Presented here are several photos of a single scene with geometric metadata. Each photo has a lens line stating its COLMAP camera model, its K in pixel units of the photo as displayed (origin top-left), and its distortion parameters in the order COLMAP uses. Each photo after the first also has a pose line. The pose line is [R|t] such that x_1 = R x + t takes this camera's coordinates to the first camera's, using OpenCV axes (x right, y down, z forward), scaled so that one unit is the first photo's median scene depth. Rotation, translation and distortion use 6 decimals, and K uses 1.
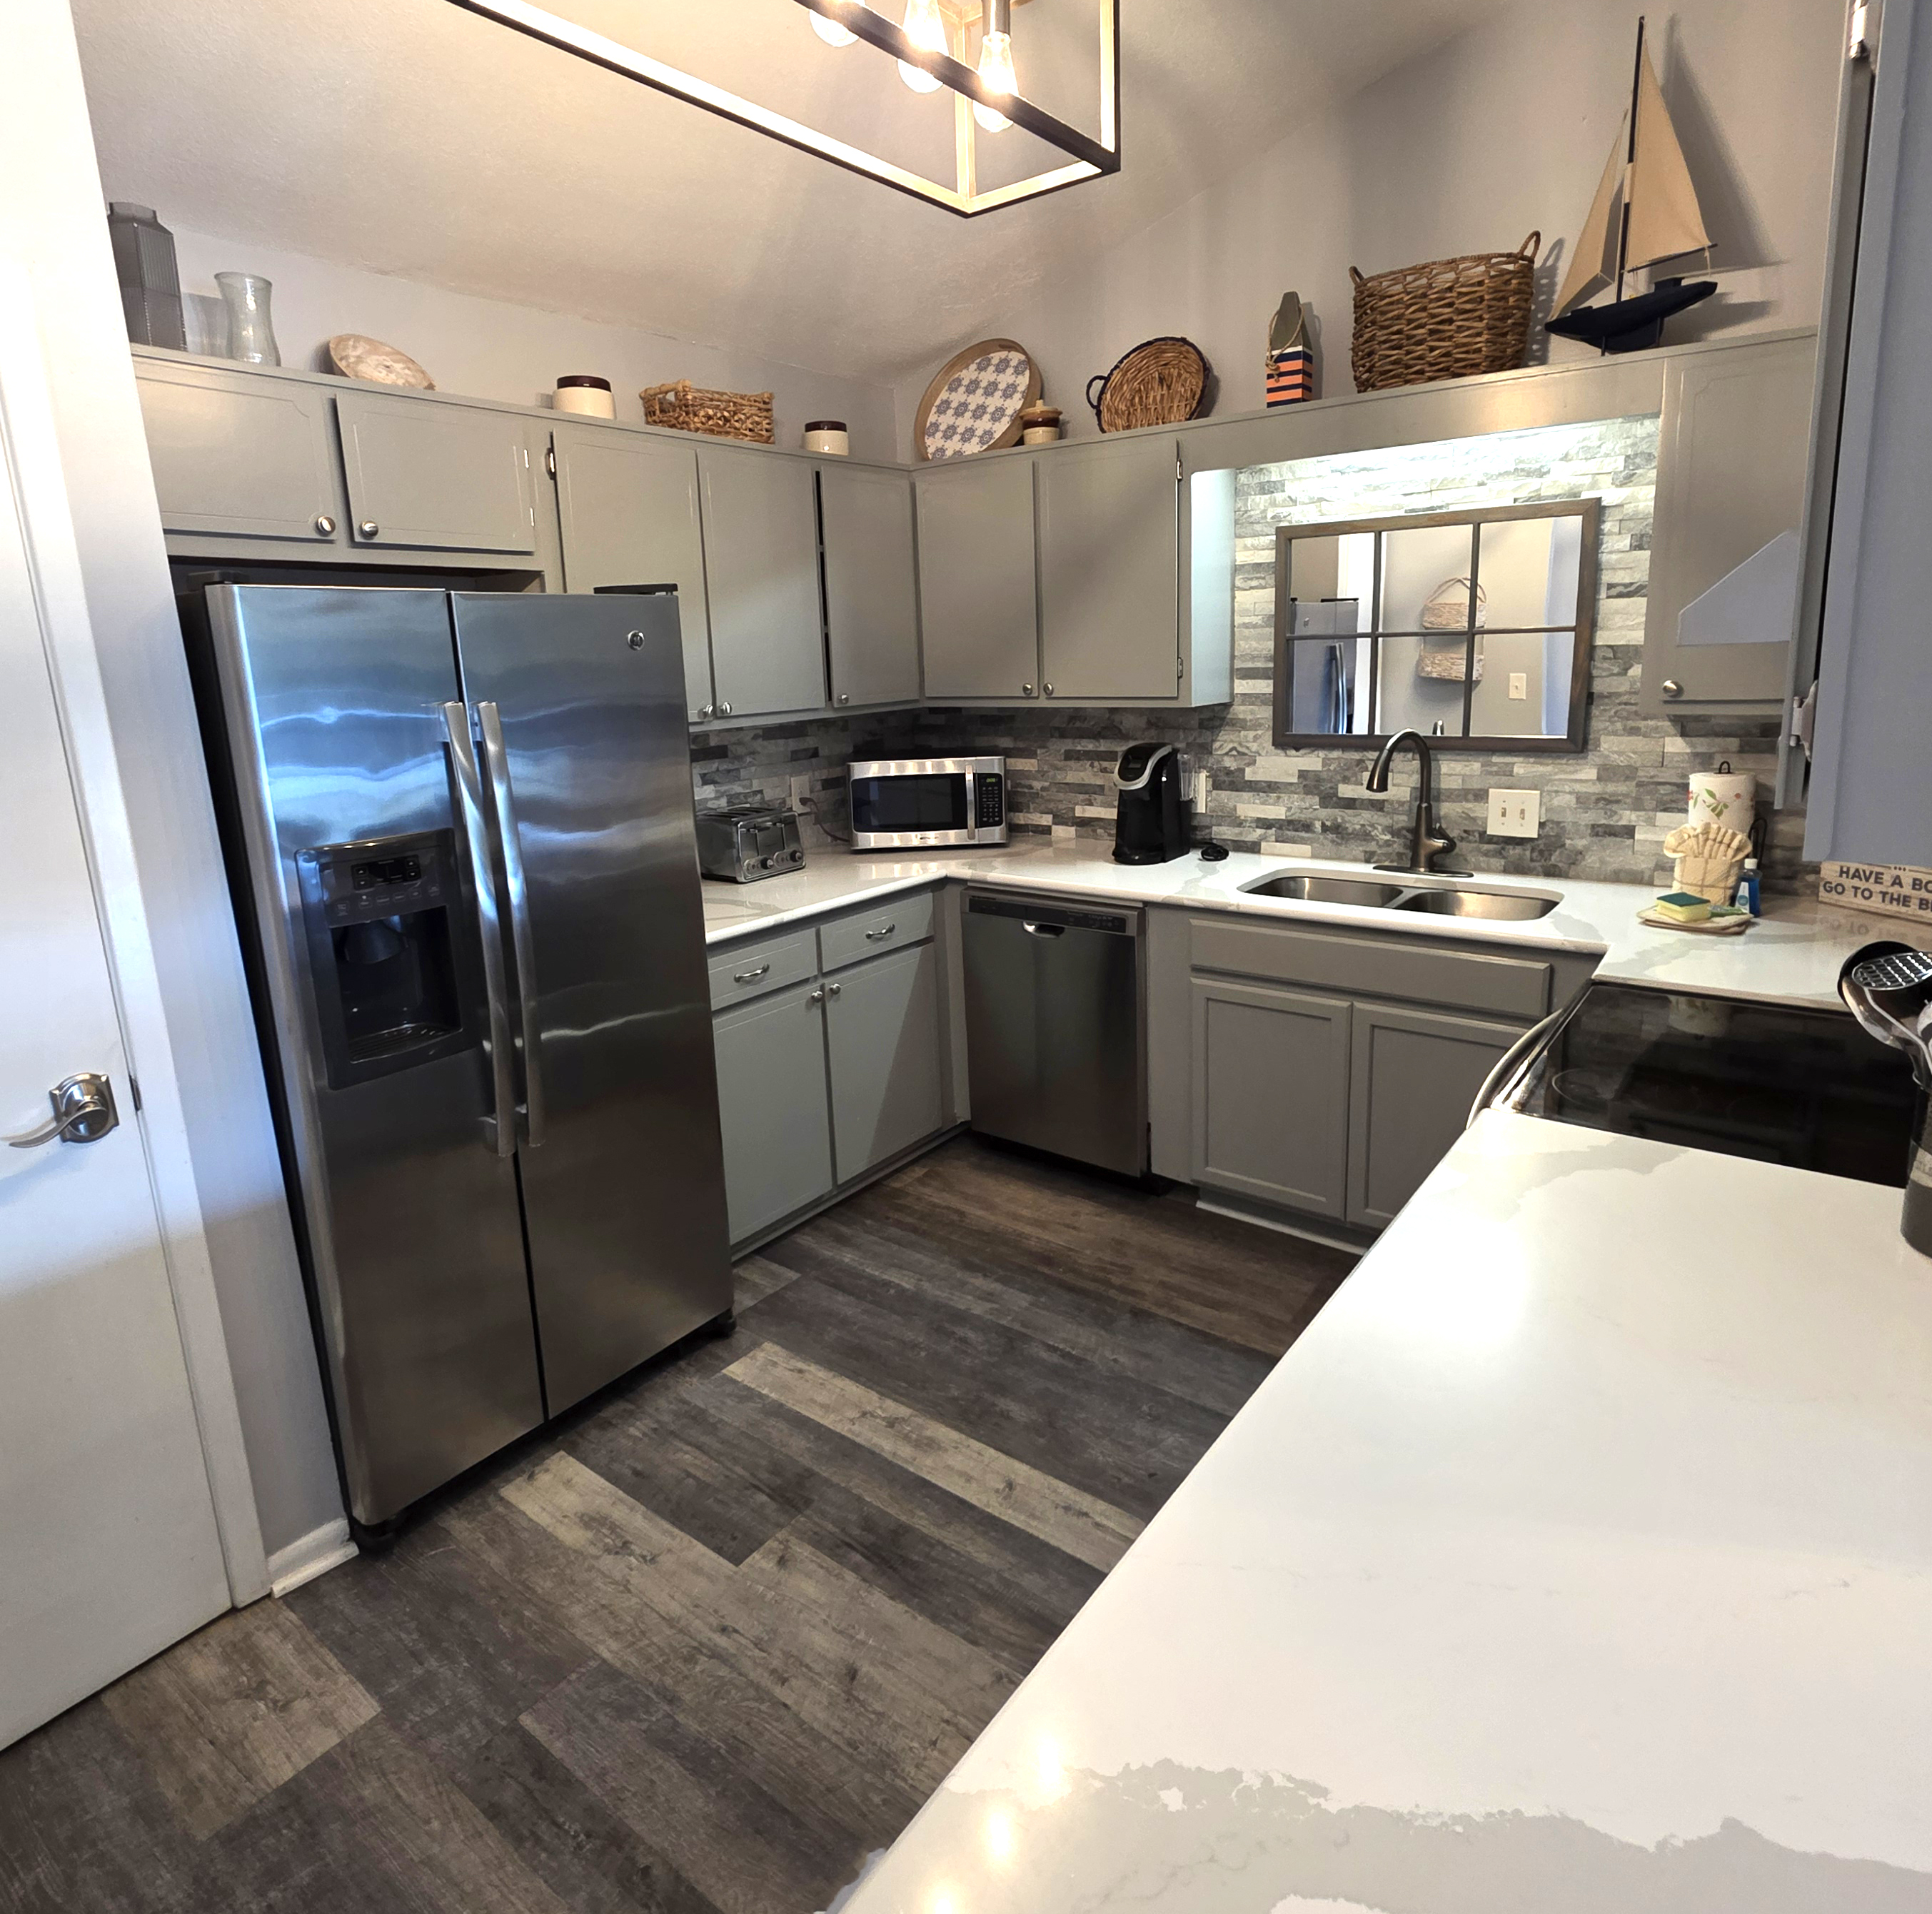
lens RADIAL K [[1154.3, 0, 967.9], [0, 1154.3, 895.9], [0, 0, 1]] dist [-0.004596, -0.000662]
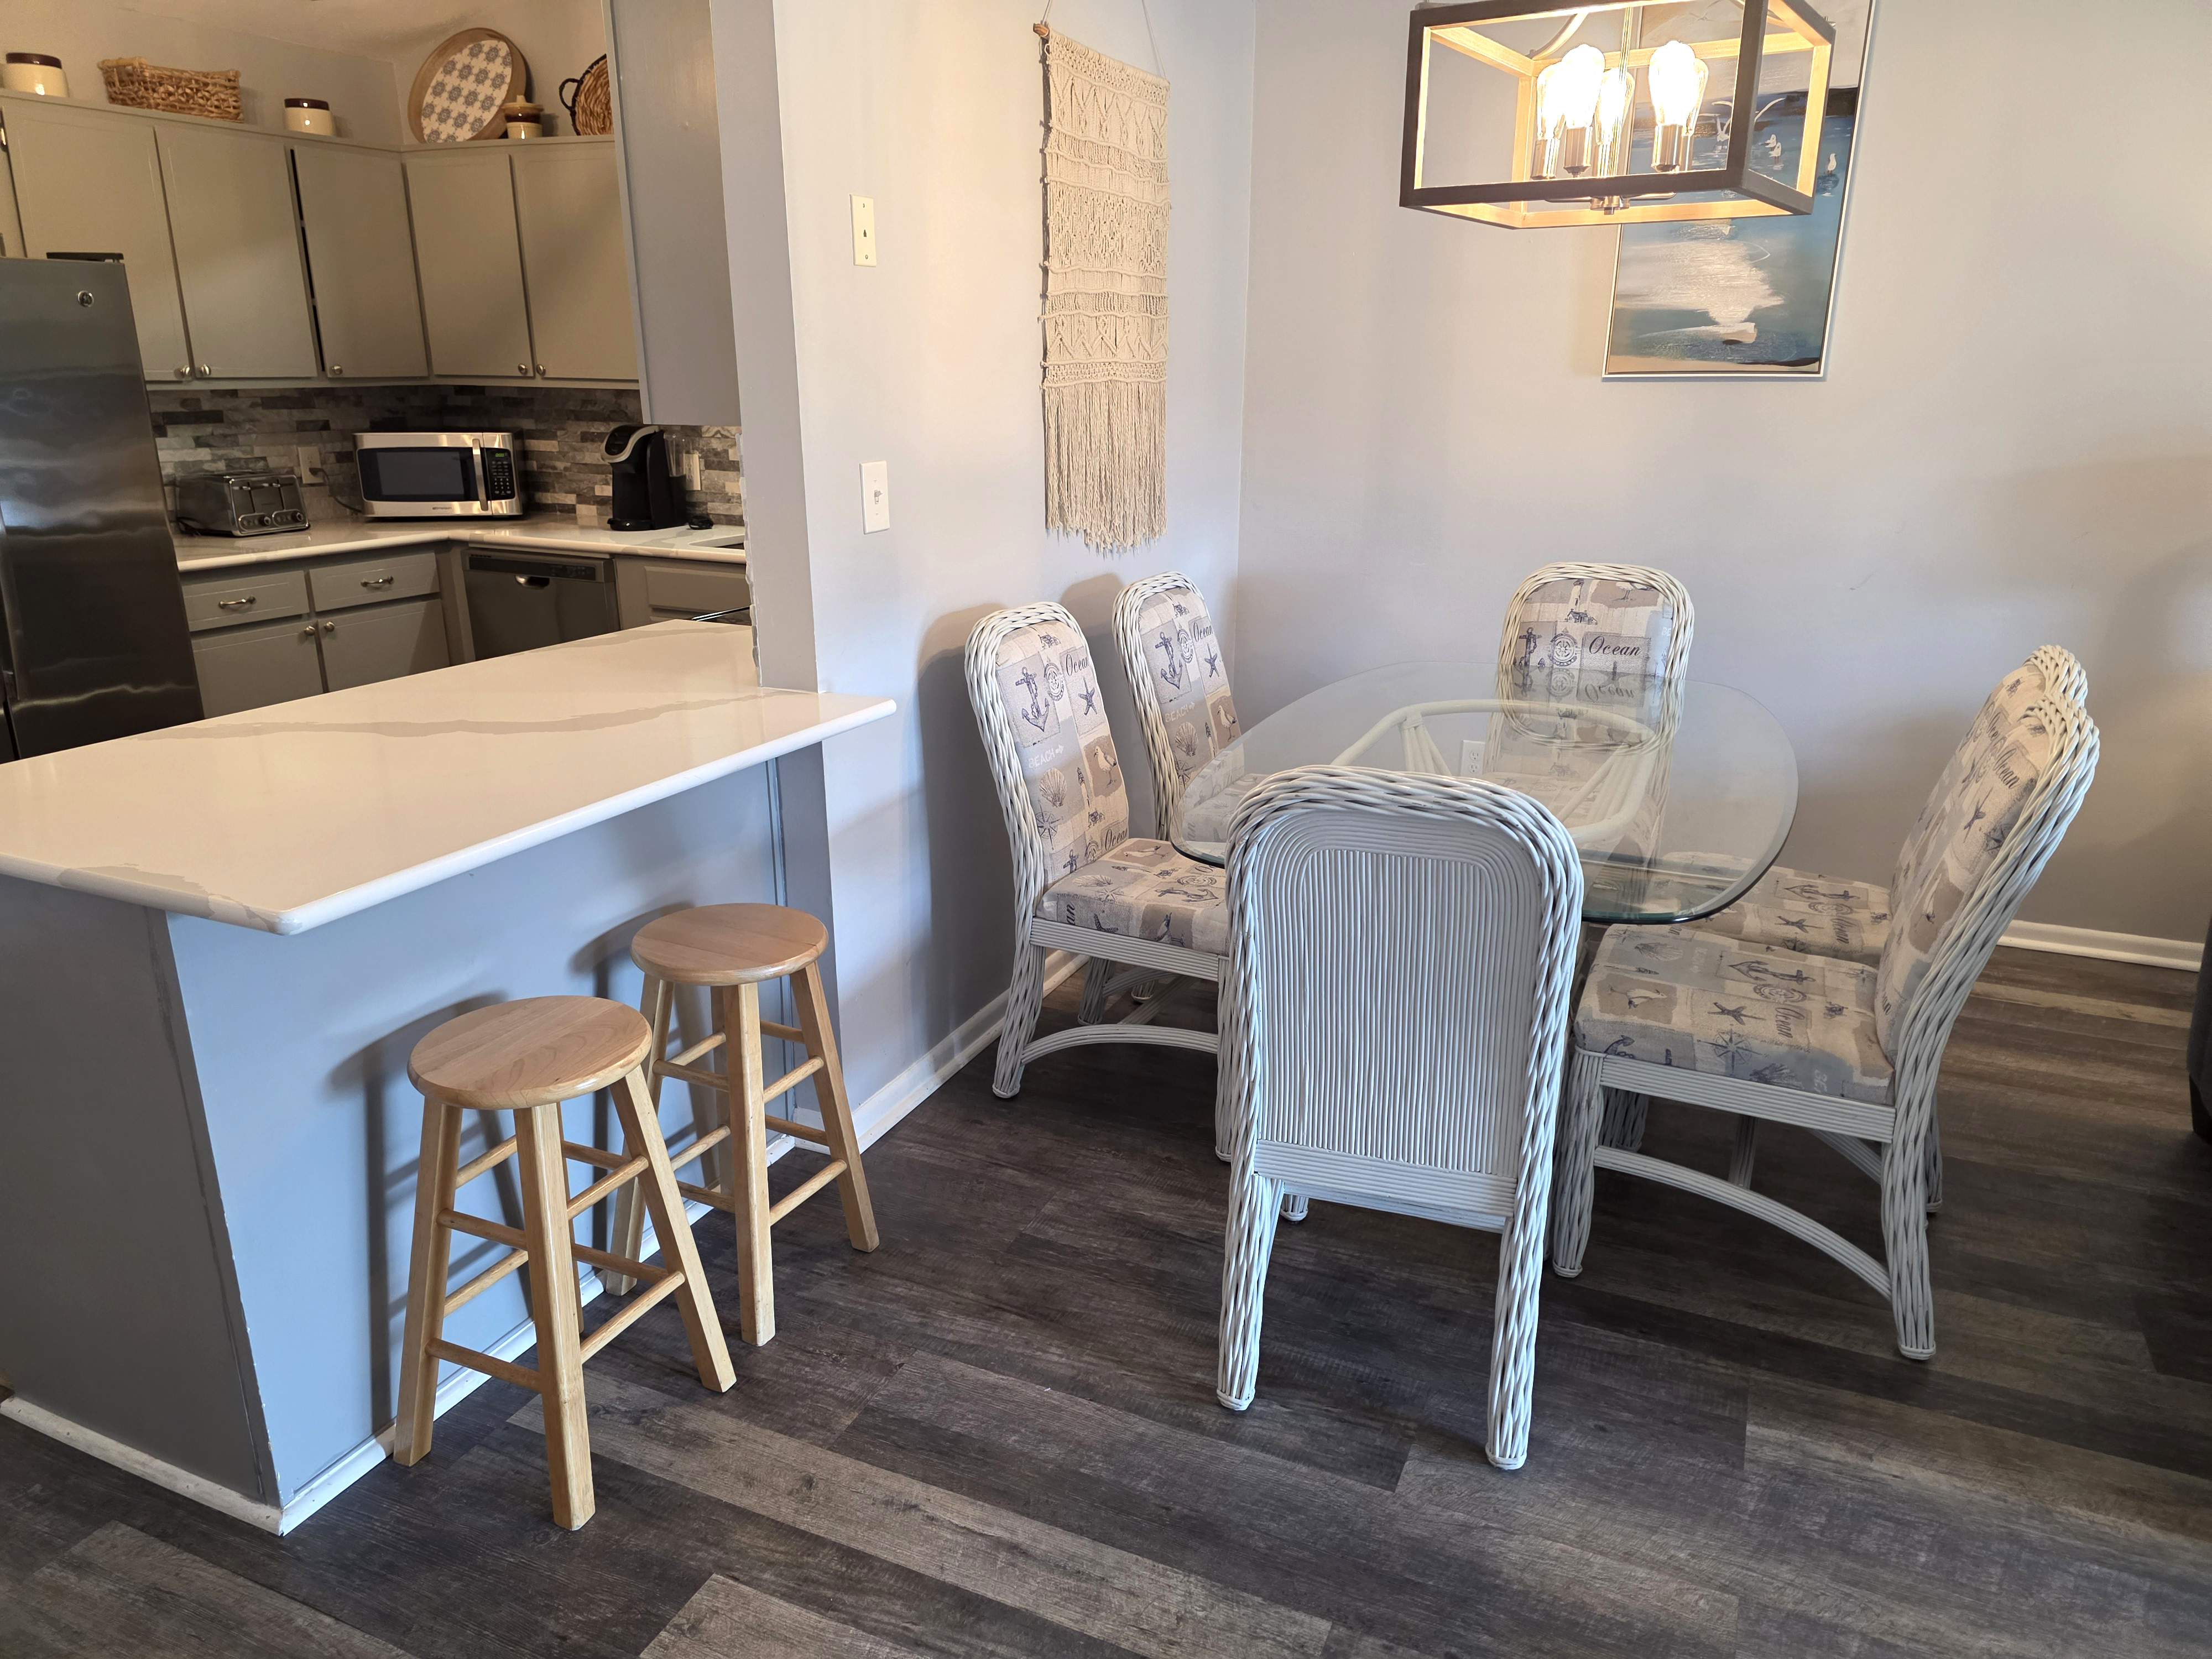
lens RADIAL K [[1484.5, 0, 1114.3], [0, 1484.5, 837.5], [0, 0, 1]] dist [0.058486, -0.059056]
pose [[0.970681, -0.031790, 0.238260, 0.236903], [0.009200, 0.995403, 0.095330, 0.130807], [-0.240195, -0.090343, 0.966511, -0.547000]]
